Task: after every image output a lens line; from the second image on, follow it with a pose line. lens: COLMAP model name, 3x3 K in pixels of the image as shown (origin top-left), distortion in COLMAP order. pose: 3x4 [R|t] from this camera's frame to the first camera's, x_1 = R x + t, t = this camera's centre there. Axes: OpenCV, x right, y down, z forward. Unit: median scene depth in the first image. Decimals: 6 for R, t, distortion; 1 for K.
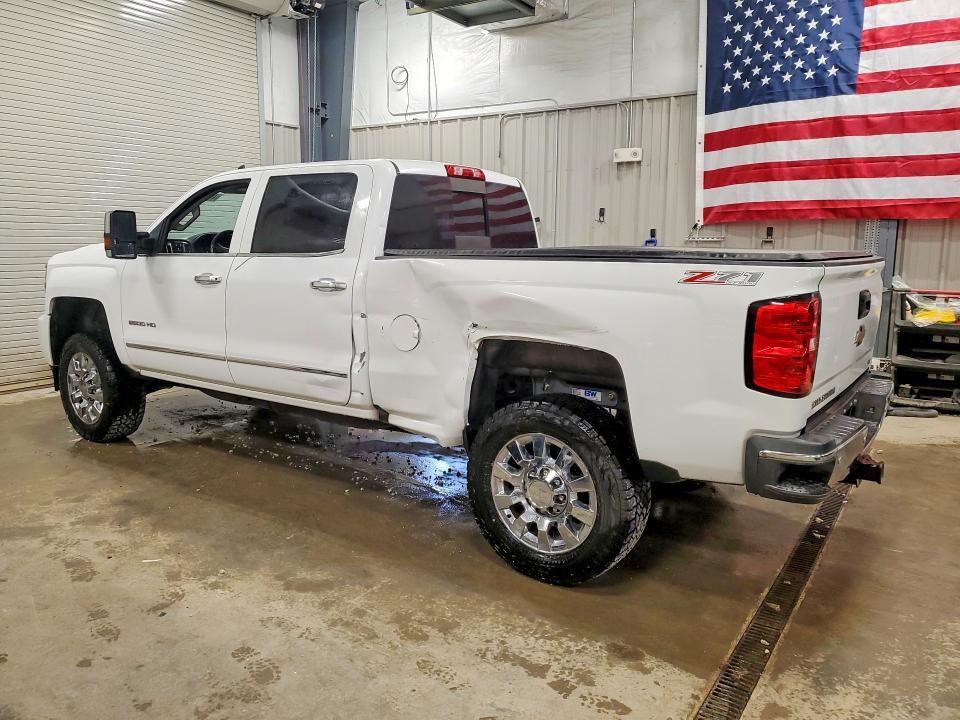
lens RADIAL K [[776.2, 0, 472.1], [0, 776.2, 363.9], [0, 0, 1]] dist [0.016552, 0.015977]
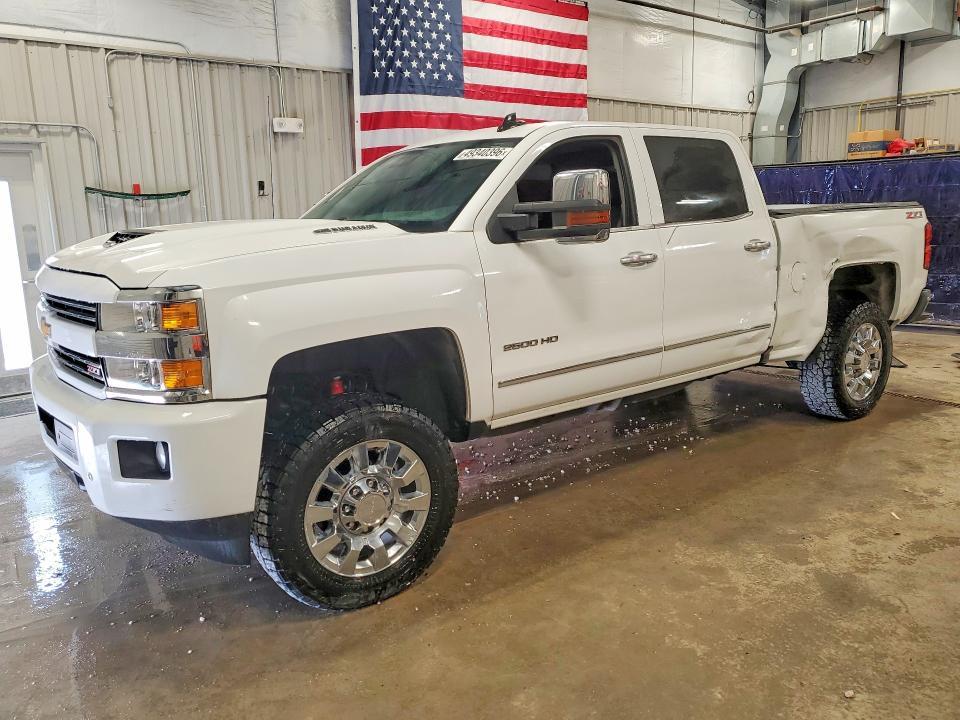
lens RADIAL K [[776.2, 0, 476.3], [0, 776.2, 356.5], [0, 0, 1]] dist [0.016552, 0.015977]
pose [[0.258393, -0.194789, 0.946198, -0.836046], [0.187049, 0.971013, 0.148817, -0.115924], [-0.947758, 0.138532, 0.287338, 0.676474]]
